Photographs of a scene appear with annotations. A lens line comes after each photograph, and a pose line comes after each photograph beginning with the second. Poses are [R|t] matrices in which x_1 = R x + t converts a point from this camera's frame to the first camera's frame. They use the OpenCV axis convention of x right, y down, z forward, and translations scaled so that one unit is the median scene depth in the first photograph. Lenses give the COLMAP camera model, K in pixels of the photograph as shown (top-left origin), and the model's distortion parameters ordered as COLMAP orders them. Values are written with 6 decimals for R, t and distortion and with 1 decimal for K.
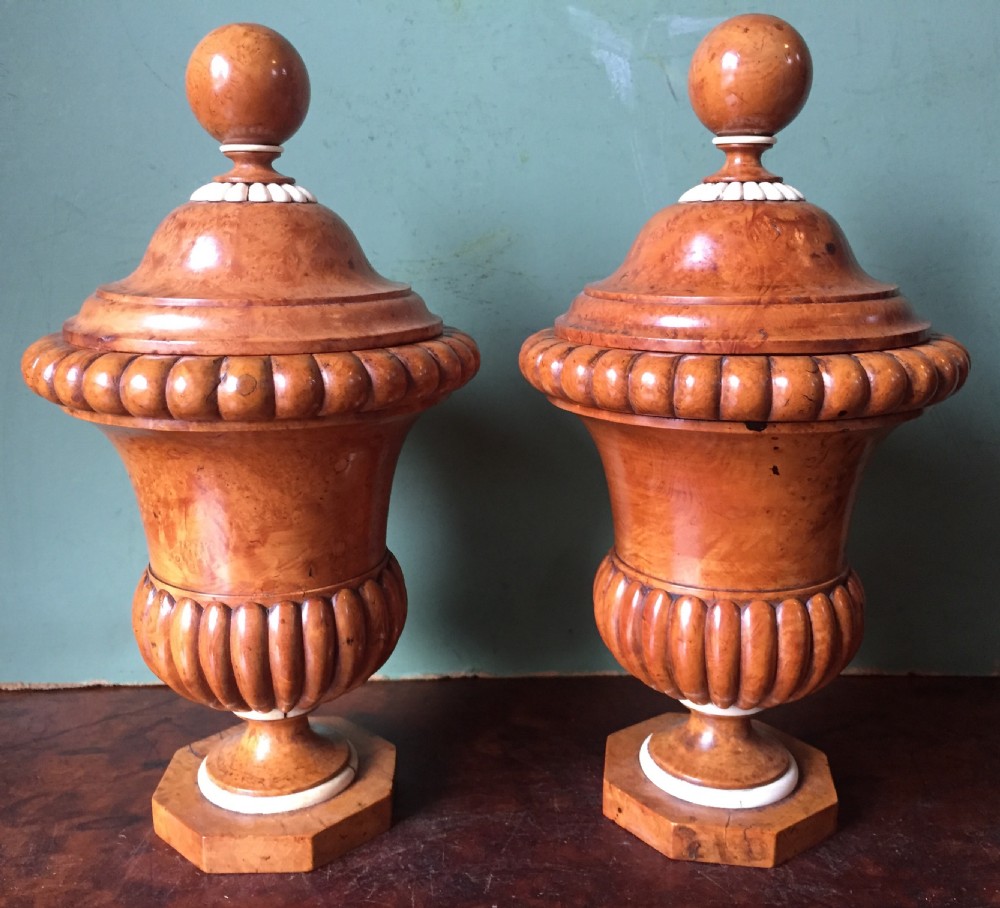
lens RADIAL K [[1178.6, 0, 531.0], [0, 1178.6, 454.7], [0, 0, 1]] dist [0.009341, 0.000000]
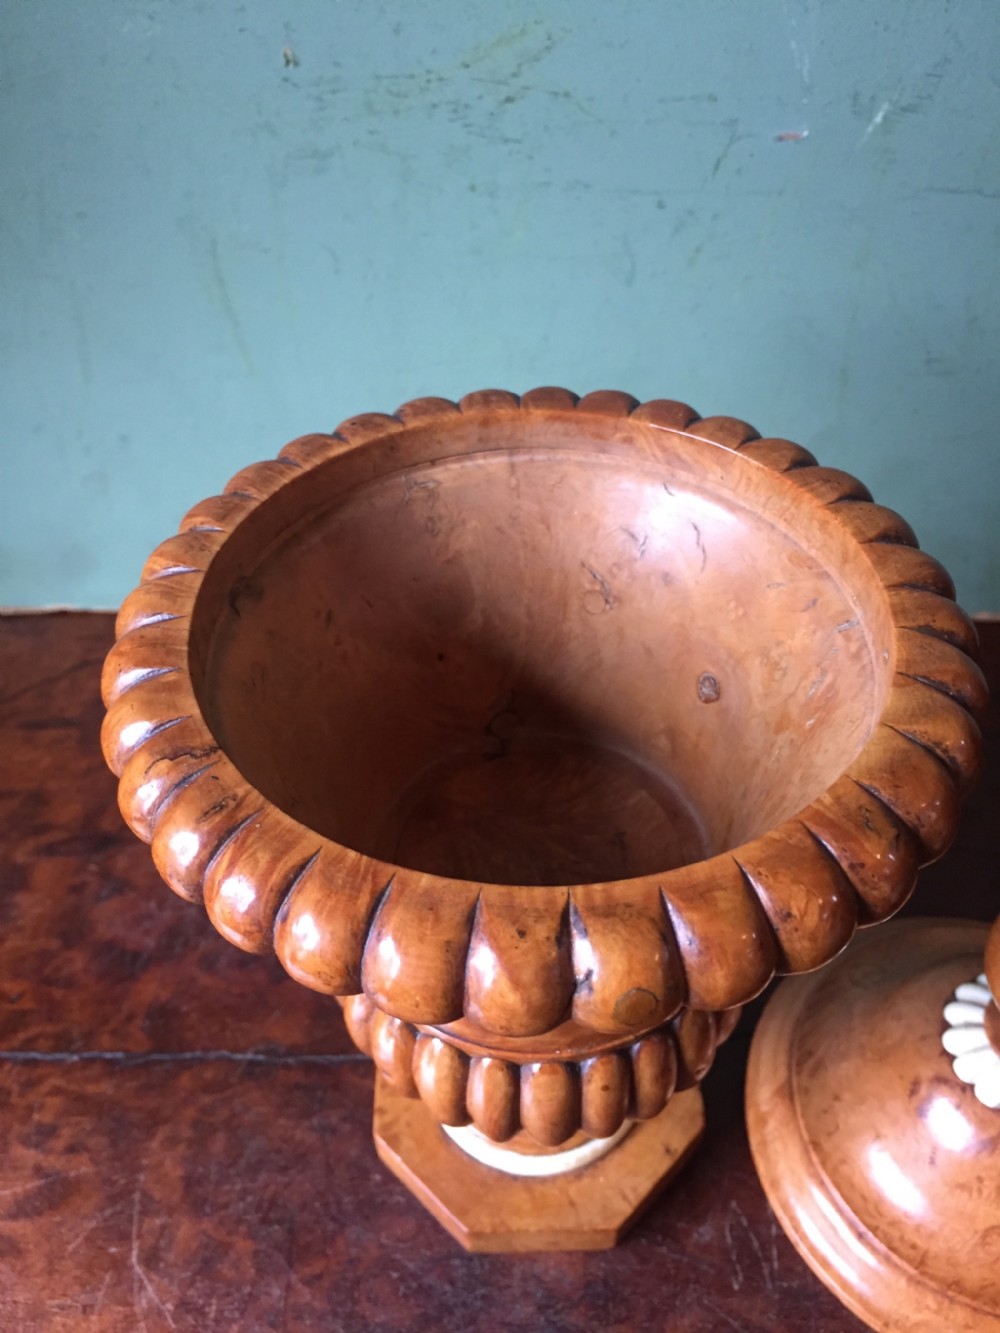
lens RADIAL K [[1233.8, 0, 509.5], [0, 1233.8, 693.3], [0, 0, 1]] dist [-0.005330, 0.000000]
pose [[0.999672, -0.008237, -0.024232, -0.243963], [0.019812, 0.848411, 0.528966, -0.369116], [0.016201, -0.529273, 0.848297, 0.565753]]
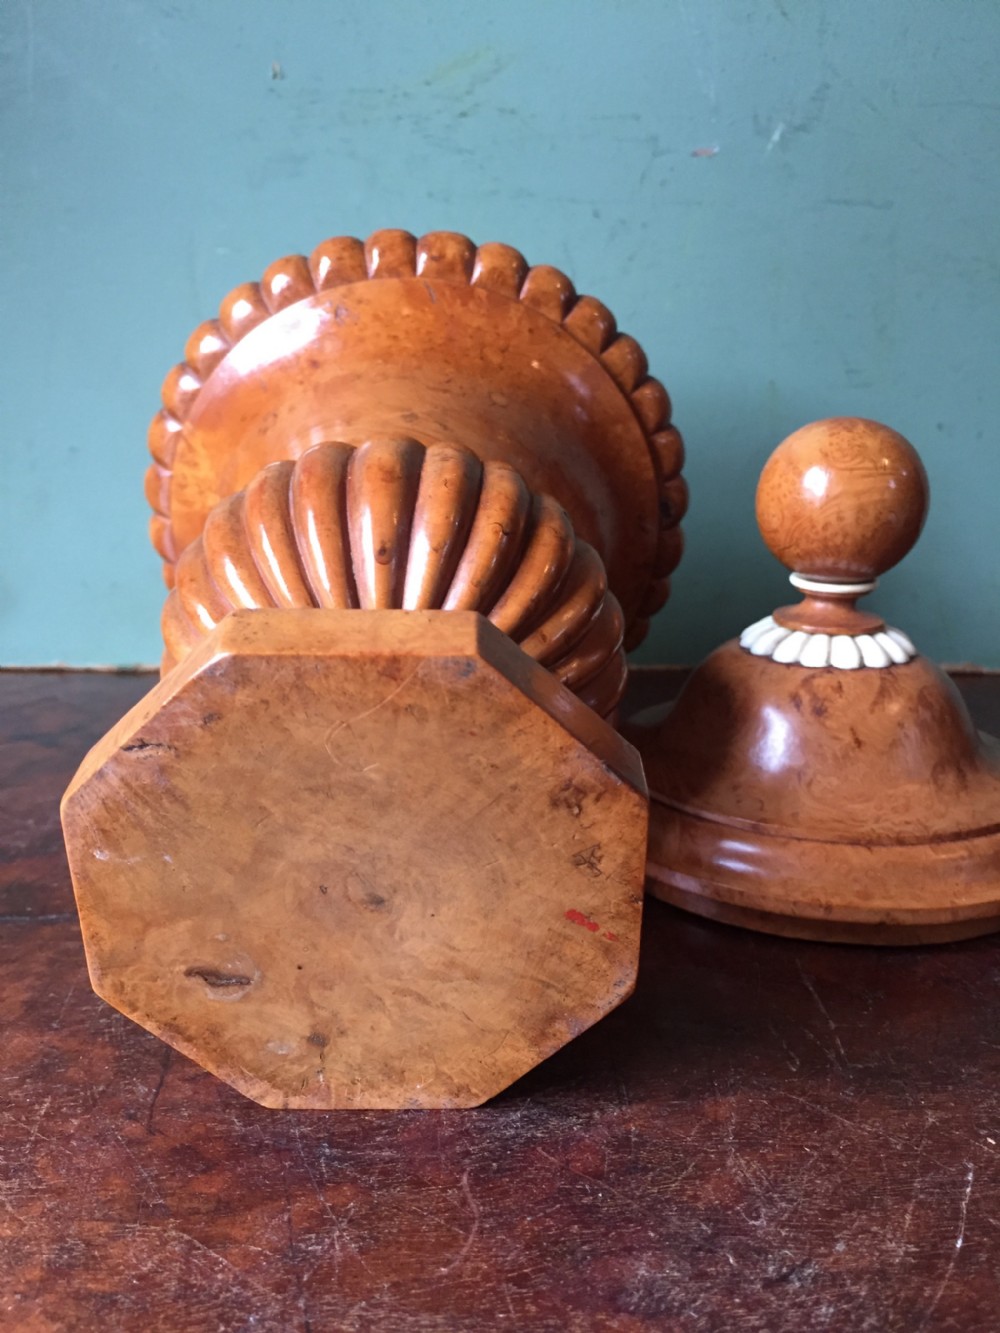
lens RADIAL K [[1233.8, 0, 512.1], [0, 1233.8, 681.4], [0, 0, 1]] dist [-0.005330, 0.000000]
pose [[0.998490, -0.005626, 0.054654, -0.281563], [0.002901, 0.998755, 0.049806, 0.172413], [-0.054866, -0.049572, 0.997262, 0.482906]]
